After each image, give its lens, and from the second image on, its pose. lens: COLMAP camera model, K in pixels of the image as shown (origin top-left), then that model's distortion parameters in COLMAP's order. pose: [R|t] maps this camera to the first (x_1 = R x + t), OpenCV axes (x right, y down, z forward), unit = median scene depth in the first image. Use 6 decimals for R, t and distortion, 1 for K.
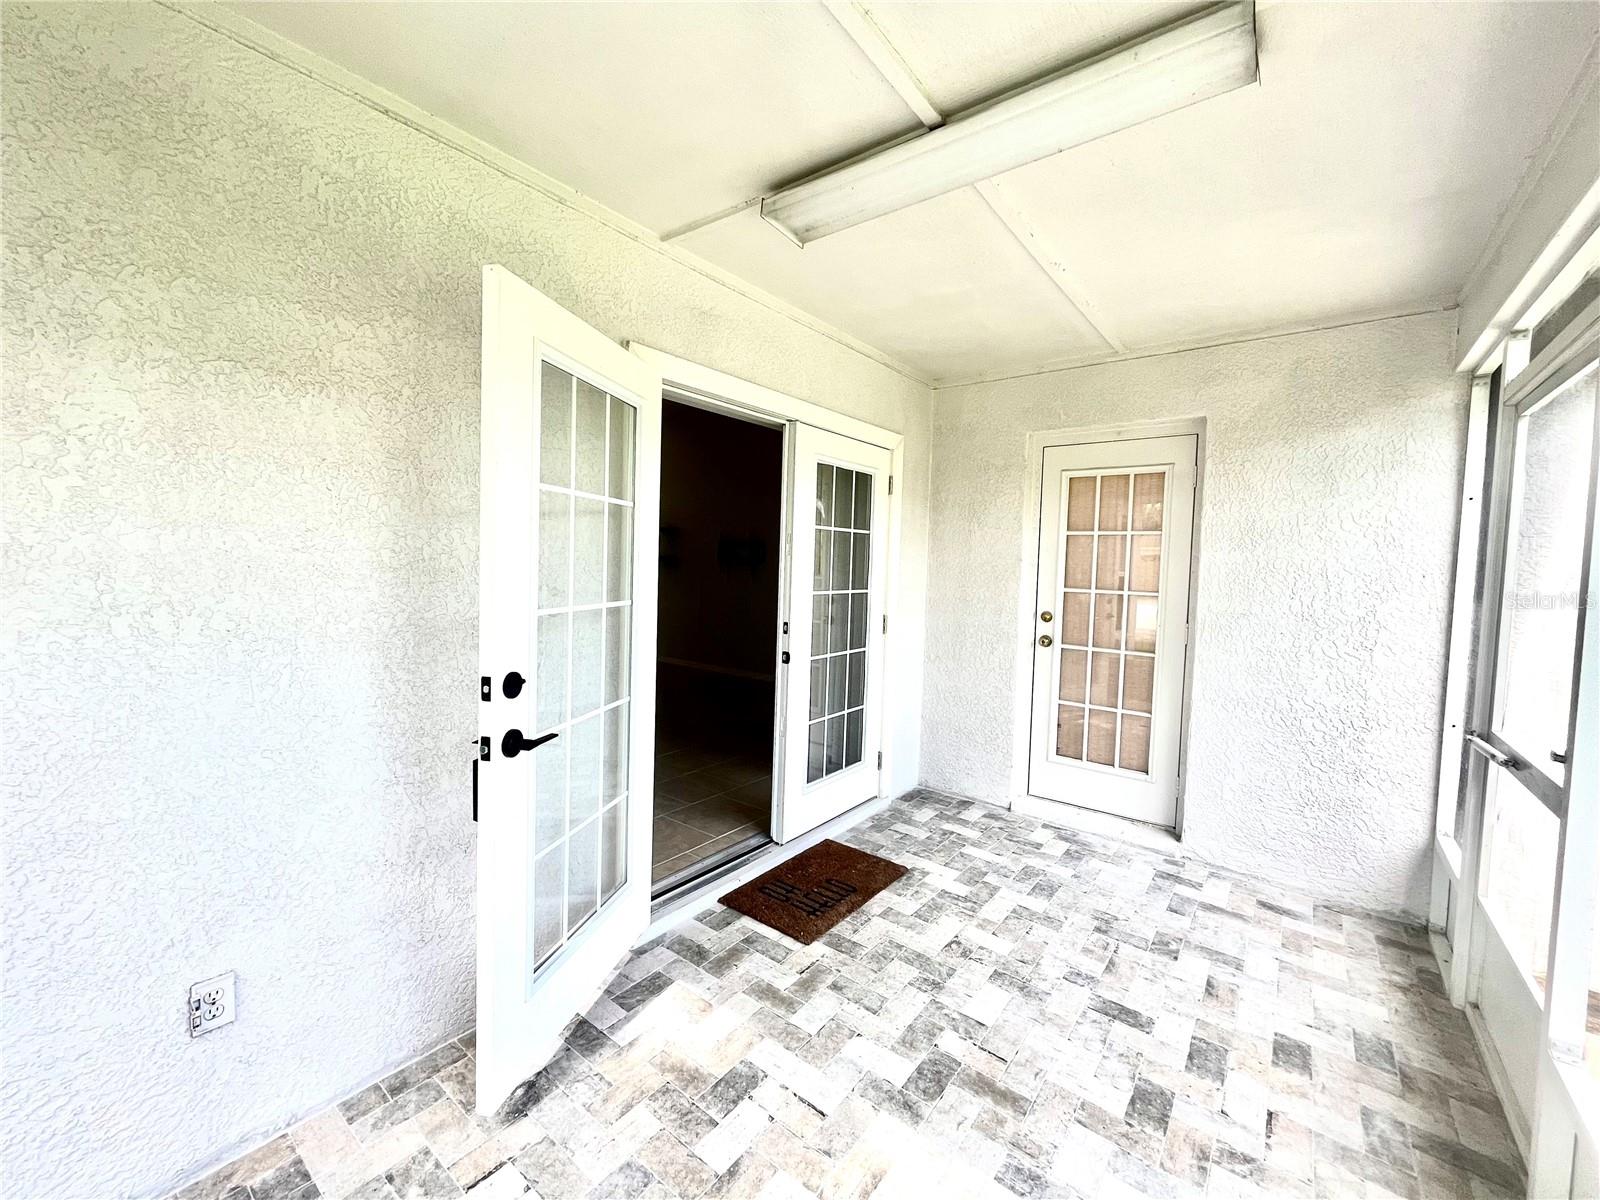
lens RADIAL K [[649.3, 0, 795.0], [0, 649.3, 593.6], [0, 0, 1]] dist [0.000037, -0.000332]
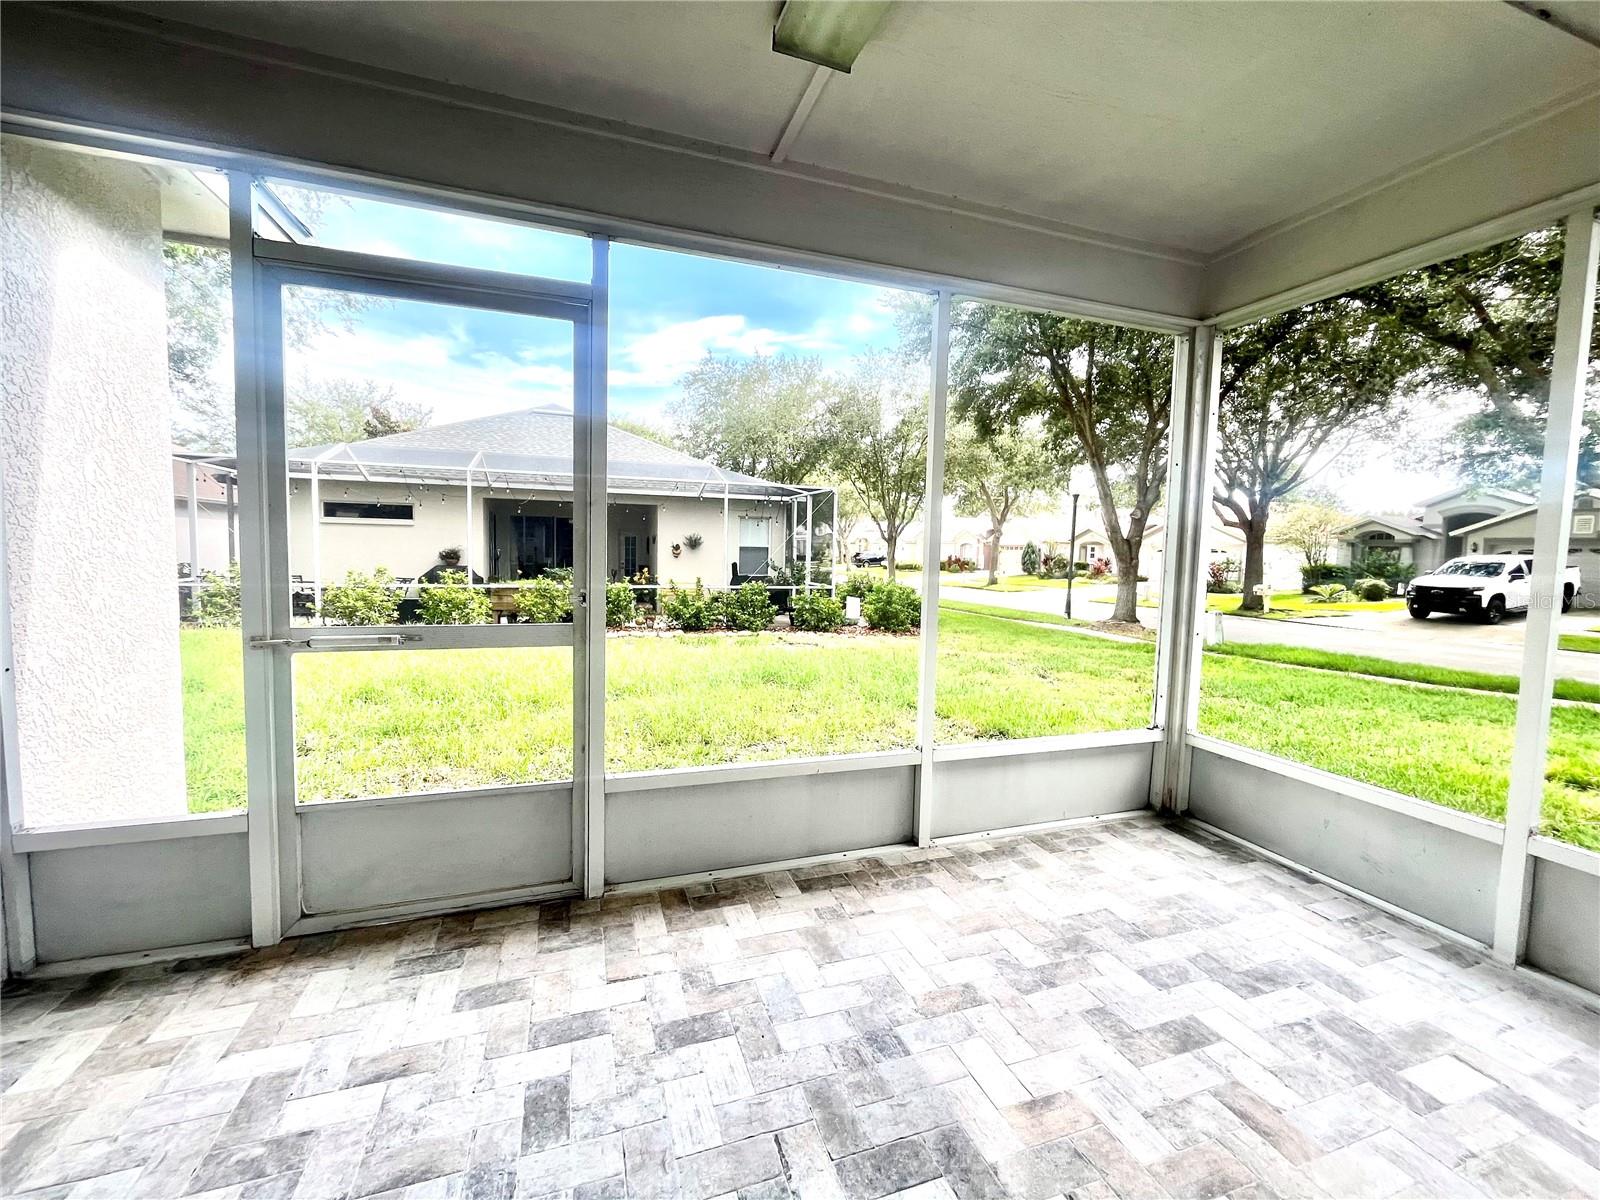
lens RADIAL K [[649.3, 0, 795.0], [0, 649.3, 593.6], [0, 0, 1]] dist [0.000037, -0.000332]
pose [[-0.839595, -0.087357, 0.536142, -0.024428], [-0.021973, 0.991638, 0.127164, 0.031791], [-0.542768, 0.094986, -0.834494, 1.466310]]
